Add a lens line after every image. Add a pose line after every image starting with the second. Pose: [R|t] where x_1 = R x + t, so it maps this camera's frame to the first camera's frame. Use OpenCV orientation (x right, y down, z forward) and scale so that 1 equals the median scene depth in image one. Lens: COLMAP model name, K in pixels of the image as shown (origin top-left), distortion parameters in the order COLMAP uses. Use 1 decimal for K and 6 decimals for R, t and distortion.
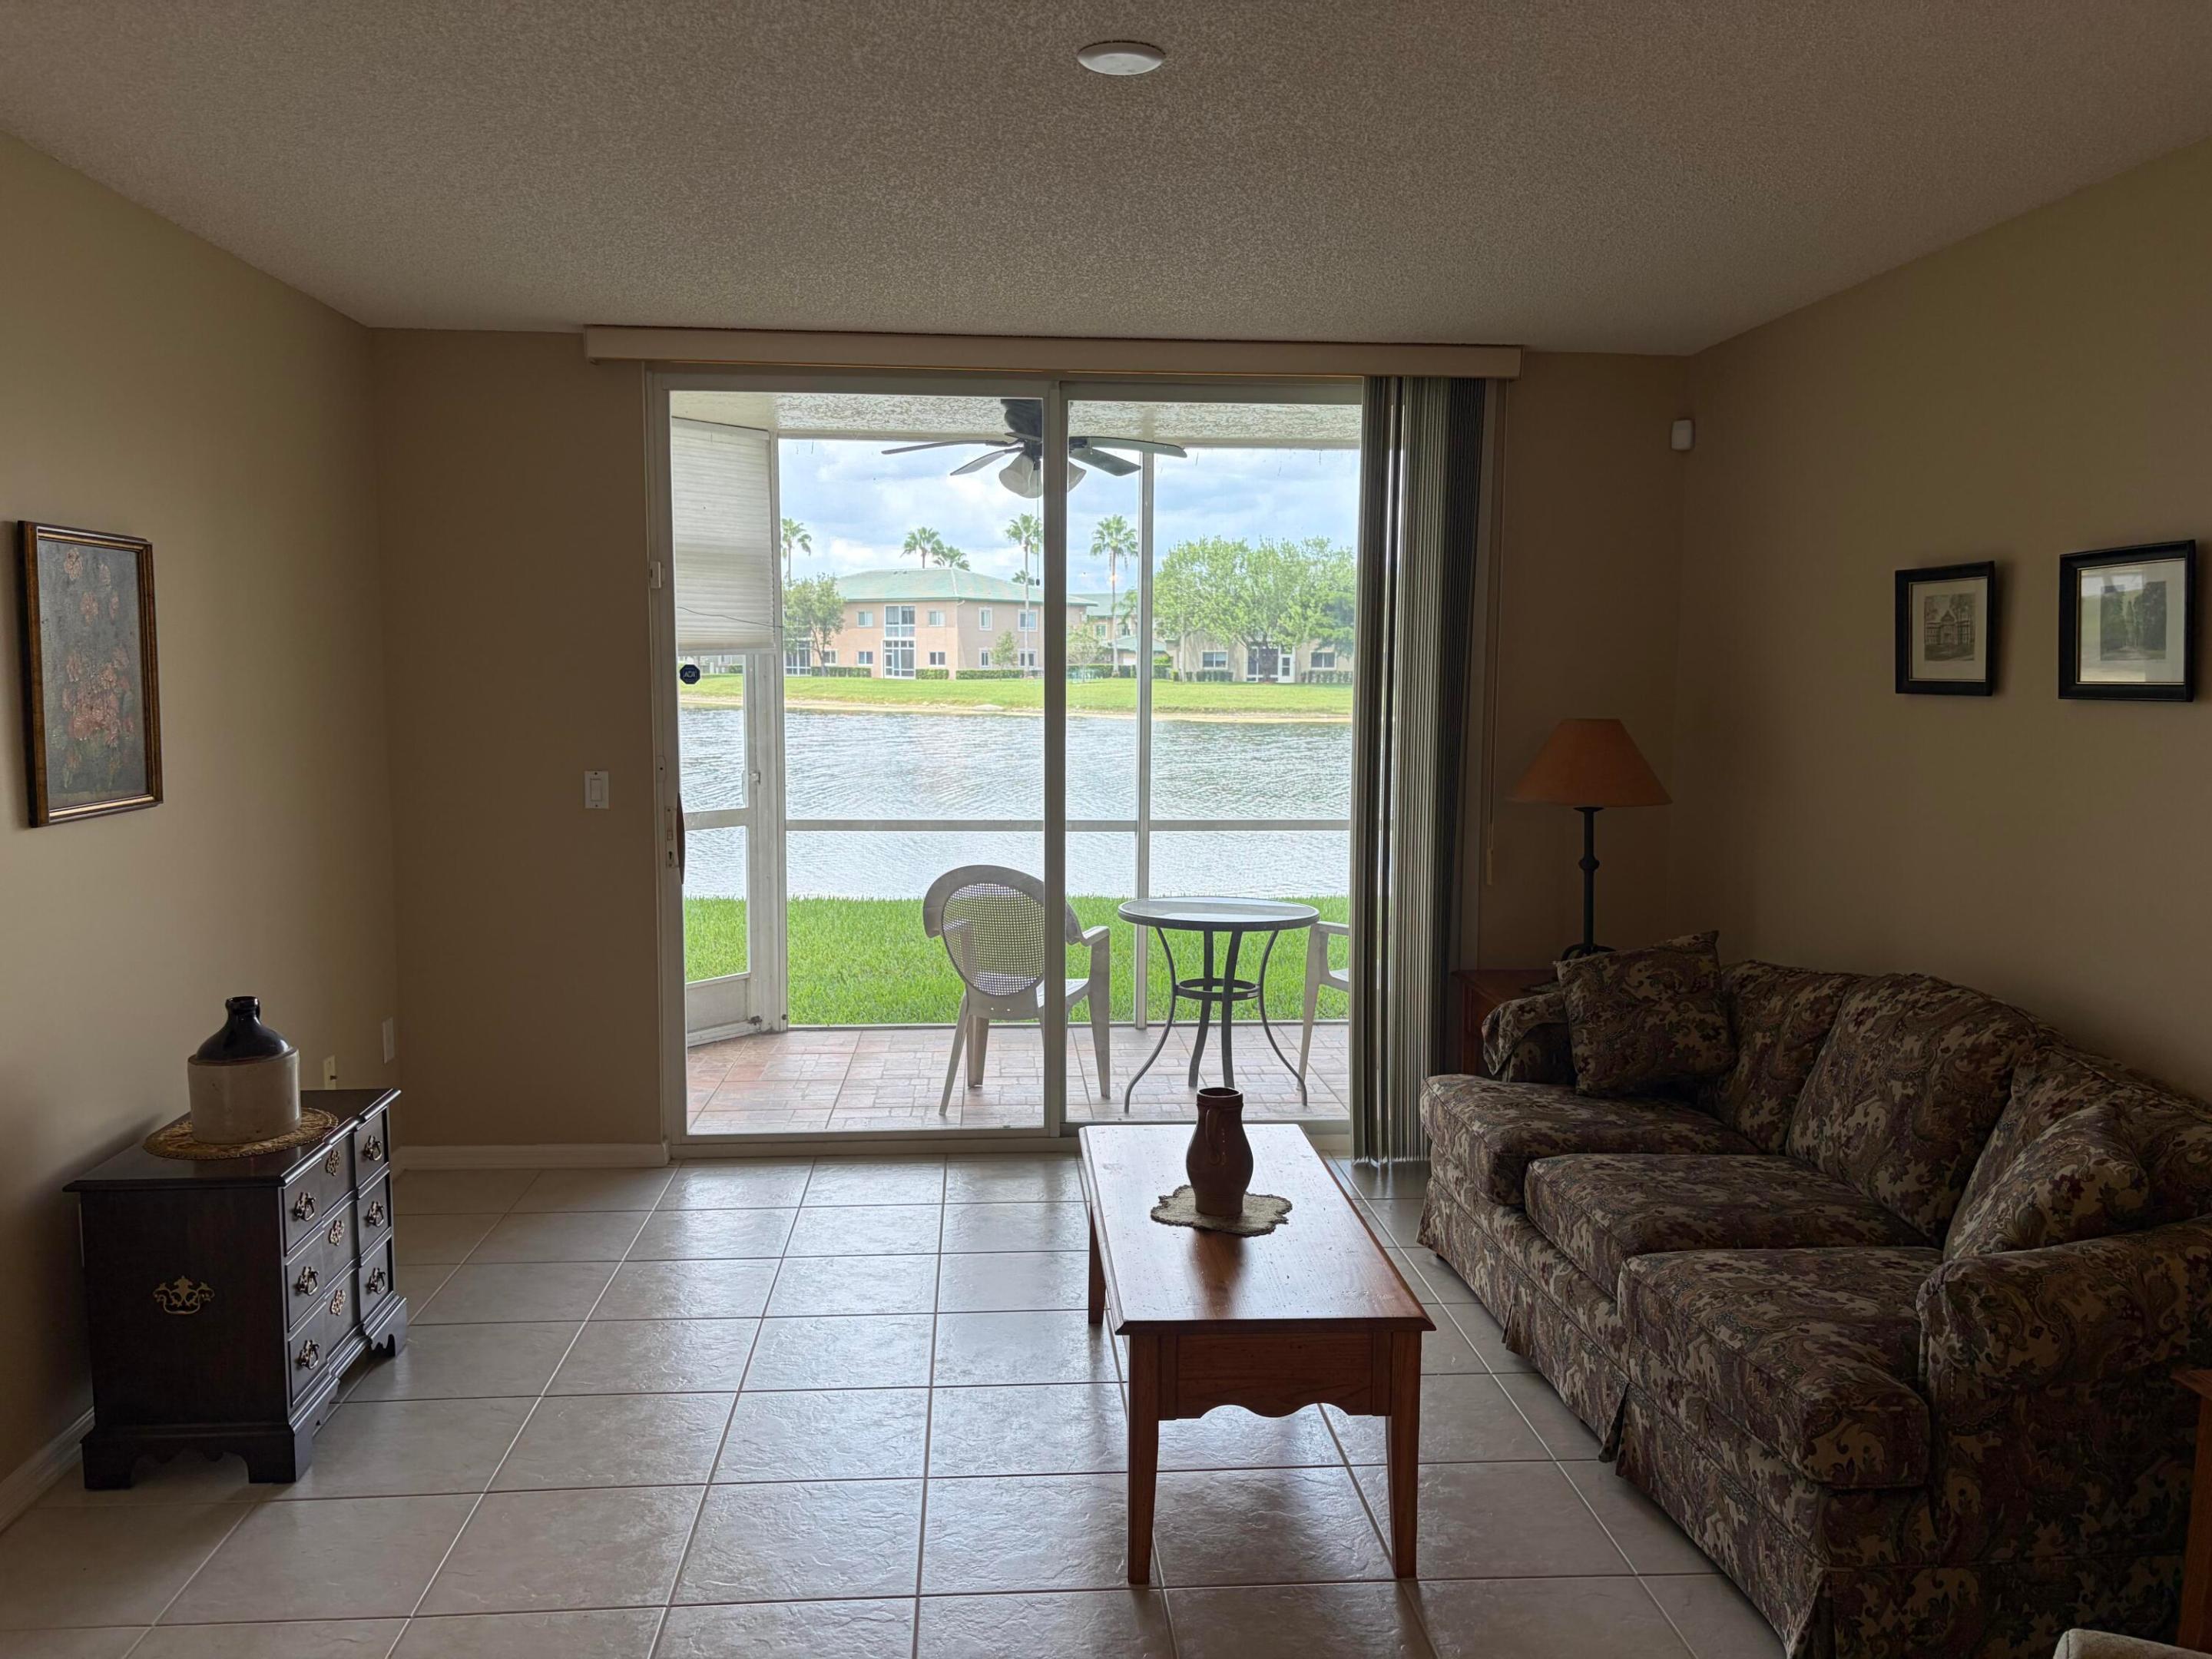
lens RADIAL K [[1673.8, 0, 1162.0], [0, 1673.8, 768.4], [0, 0, 1]] dist [0.036810, -0.006233]
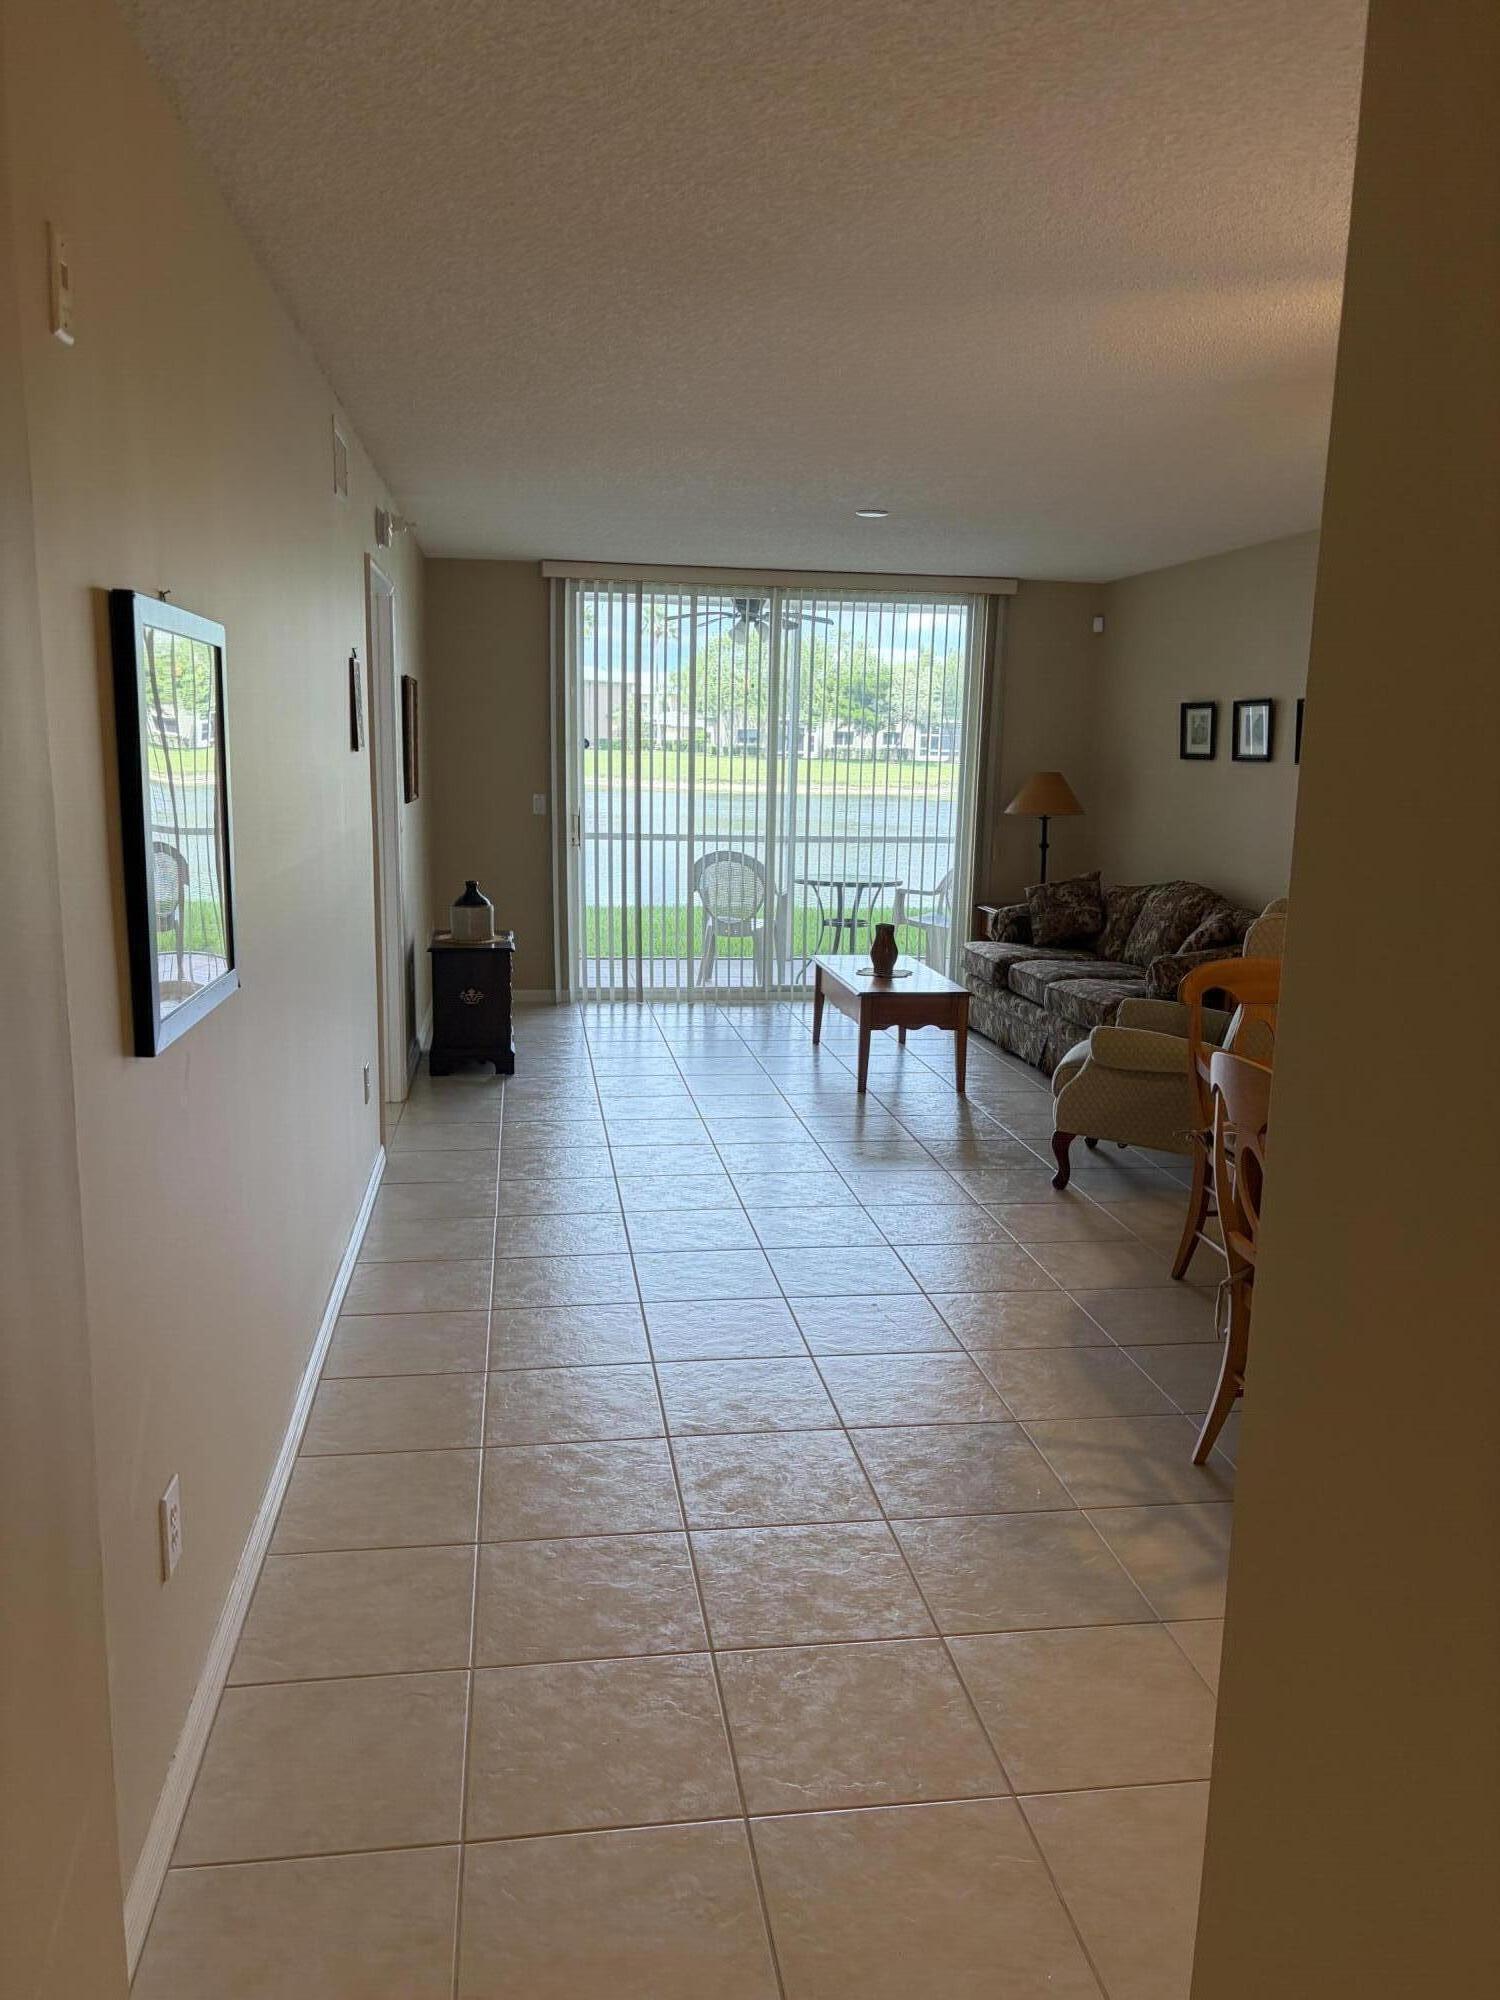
lens RADIAL K [[1513.4, 0, 749.3], [0, 1513.4, 990.7], [0, 0, 1]] dist [0.036810, -0.006233]
pose [[0.999053, 0.003834, 0.043352, -0.217711], [-0.008246, 0.994742, 0.102077, 0.059395], [-0.042733, -0.102338, 0.993831, -0.999201]]
